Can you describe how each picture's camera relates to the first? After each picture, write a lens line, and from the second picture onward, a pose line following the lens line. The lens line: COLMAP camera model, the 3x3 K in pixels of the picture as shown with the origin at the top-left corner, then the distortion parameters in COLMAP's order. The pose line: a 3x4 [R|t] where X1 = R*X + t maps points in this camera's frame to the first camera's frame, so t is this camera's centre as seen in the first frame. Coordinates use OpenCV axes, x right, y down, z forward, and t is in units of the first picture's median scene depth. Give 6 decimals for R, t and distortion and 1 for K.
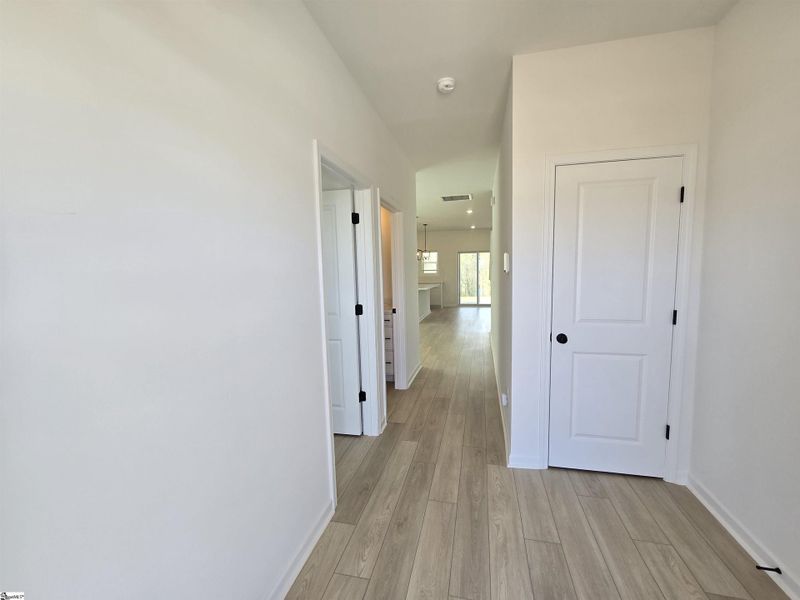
lens RADIAL K [[327.0, 0, 408.2], [0, 327.0, 299.6], [0, 0, 1]] dist [-0.000084, 0.000296]
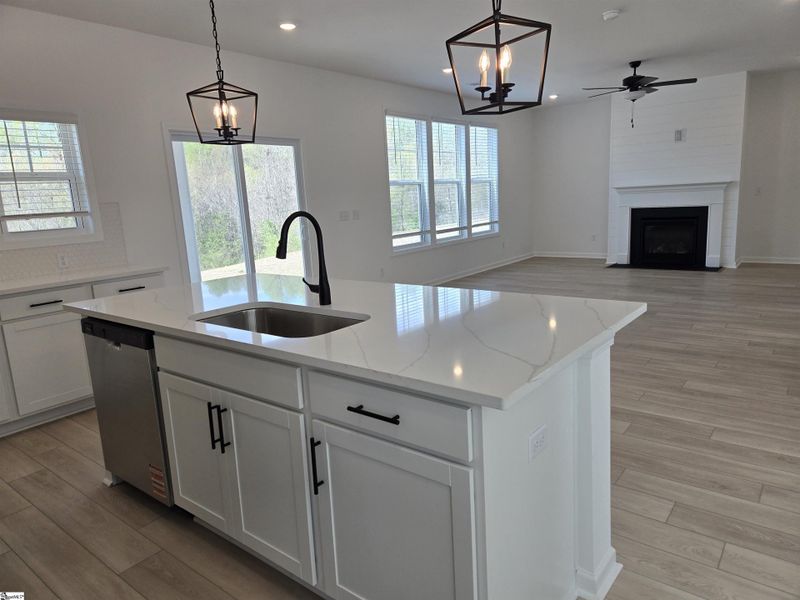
lens RADIAL K [[530.8, 0, 398.6], [0, 530.8, 296.0], [0, 0, 1]] dist [0.089173, -0.075201]
pose [[0.441607, -0.169255, 0.881099, -0.142287], [0.127241, 0.983934, 0.125236, -0.056218], [-0.888140, 0.056807, 0.456048, 0.672434]]
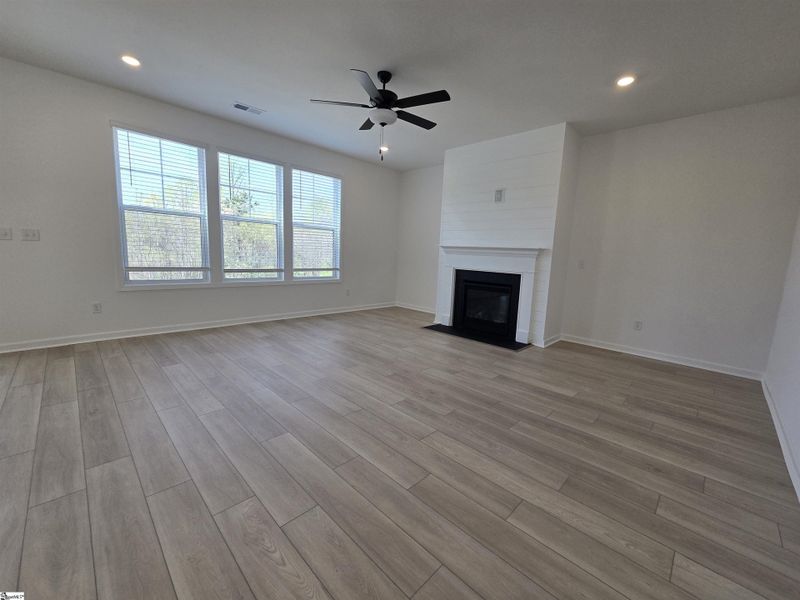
lens RADIAL K [[327.0, 0, 408.2], [0, 327.0, 299.6], [0, 0, 1]] dist [-0.000084, 0.000296]
pose [[0.526424, -0.075367, 0.846875, 0.268953], [0.024902, 0.997003, 0.073249, -0.034318], [-0.849857, -0.017471, 0.526723, 0.545083]]
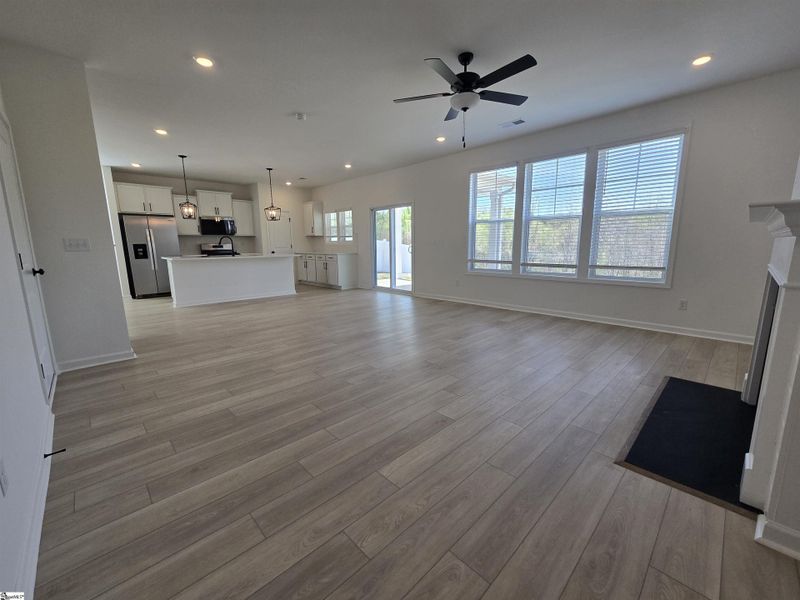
lens RADIAL K [[327.3, 0, 403.6], [0, 327.3, 299.0], [0, 0, 1]] dist [-0.000578, -0.000035]
pose [[0.835401, 0.106213, -0.539280, 0.589990], [-0.061163, 0.993022, 0.100831, -0.033275], [0.546227, -0.051250, 0.836068, 0.462164]]
